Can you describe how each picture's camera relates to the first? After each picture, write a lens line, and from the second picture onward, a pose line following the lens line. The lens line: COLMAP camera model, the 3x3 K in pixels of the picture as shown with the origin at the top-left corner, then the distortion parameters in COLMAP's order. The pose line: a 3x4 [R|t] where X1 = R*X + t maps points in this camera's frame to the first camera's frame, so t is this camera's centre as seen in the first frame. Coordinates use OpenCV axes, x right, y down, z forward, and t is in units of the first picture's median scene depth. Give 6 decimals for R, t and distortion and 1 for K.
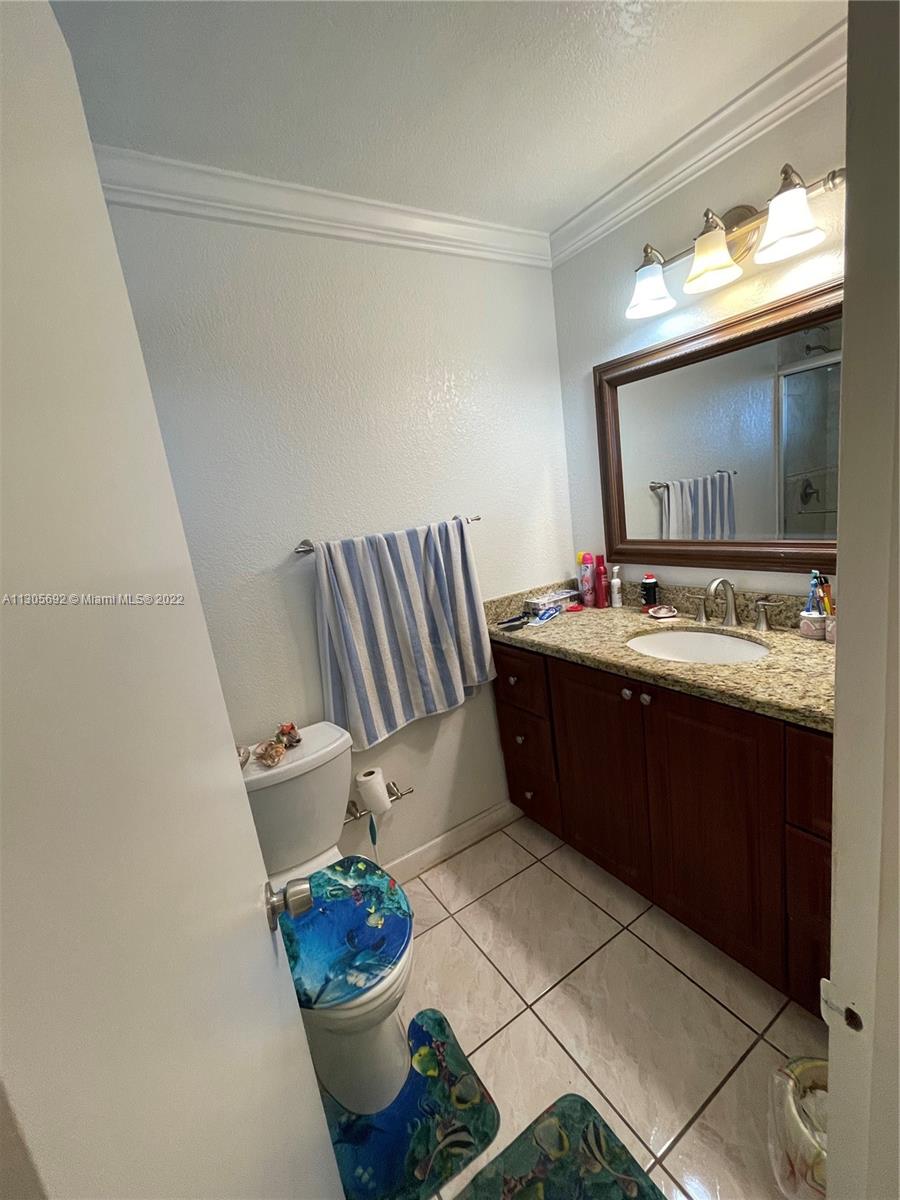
lens RADIAL K [[486.3, 0, 451.2], [0, 486.3, 593.3], [0, 0, 1]] dist [-0.003803, 0.000216]
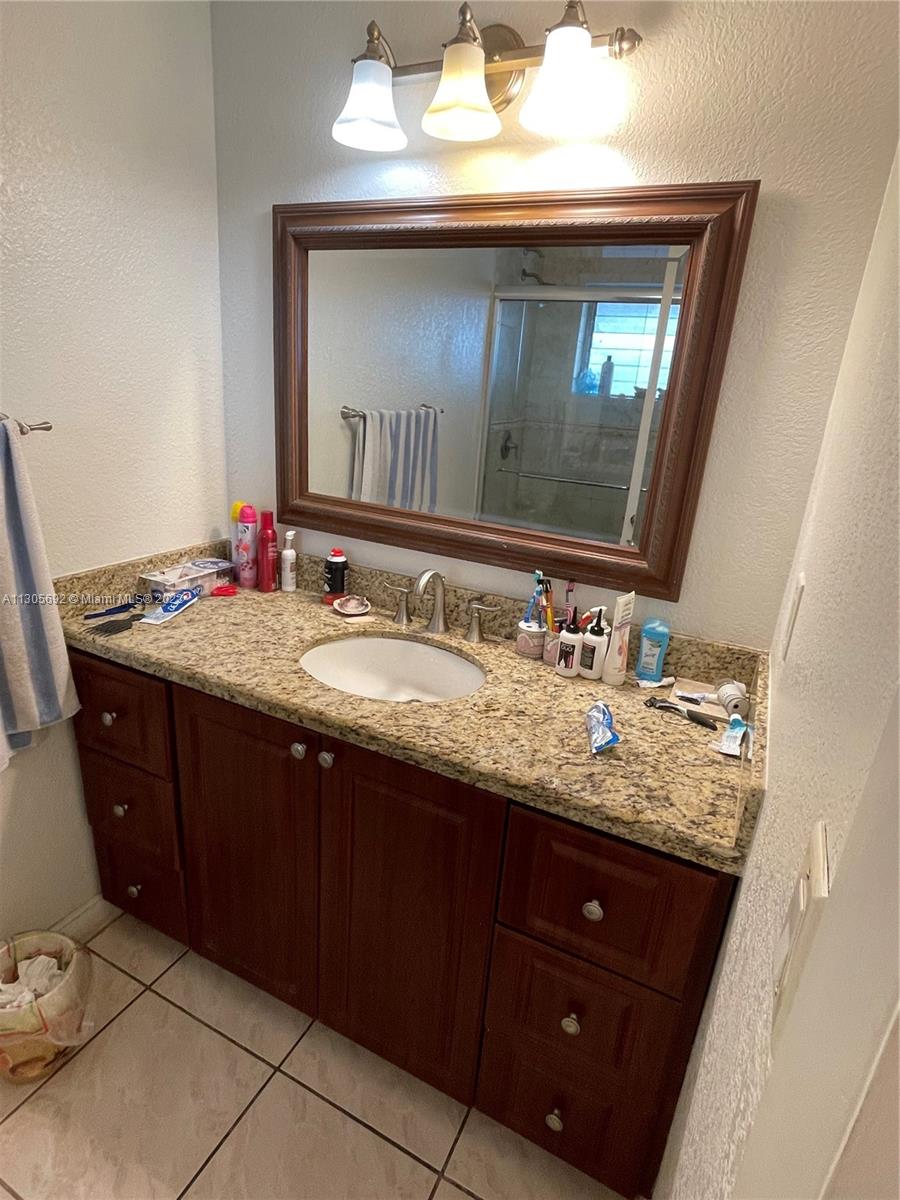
lens RADIAL K [[649.3, 0, 439.6], [0, 649.3, 599.4], [0, 0, 1]] dist [-0.004678, 0.000088]
pose [[0.842601, 0.018066, 0.538236, 0.045248], [-0.075299, 0.993572, 0.084530, -0.067565], [-0.533249, -0.111754, 0.838545, 0.175477]]
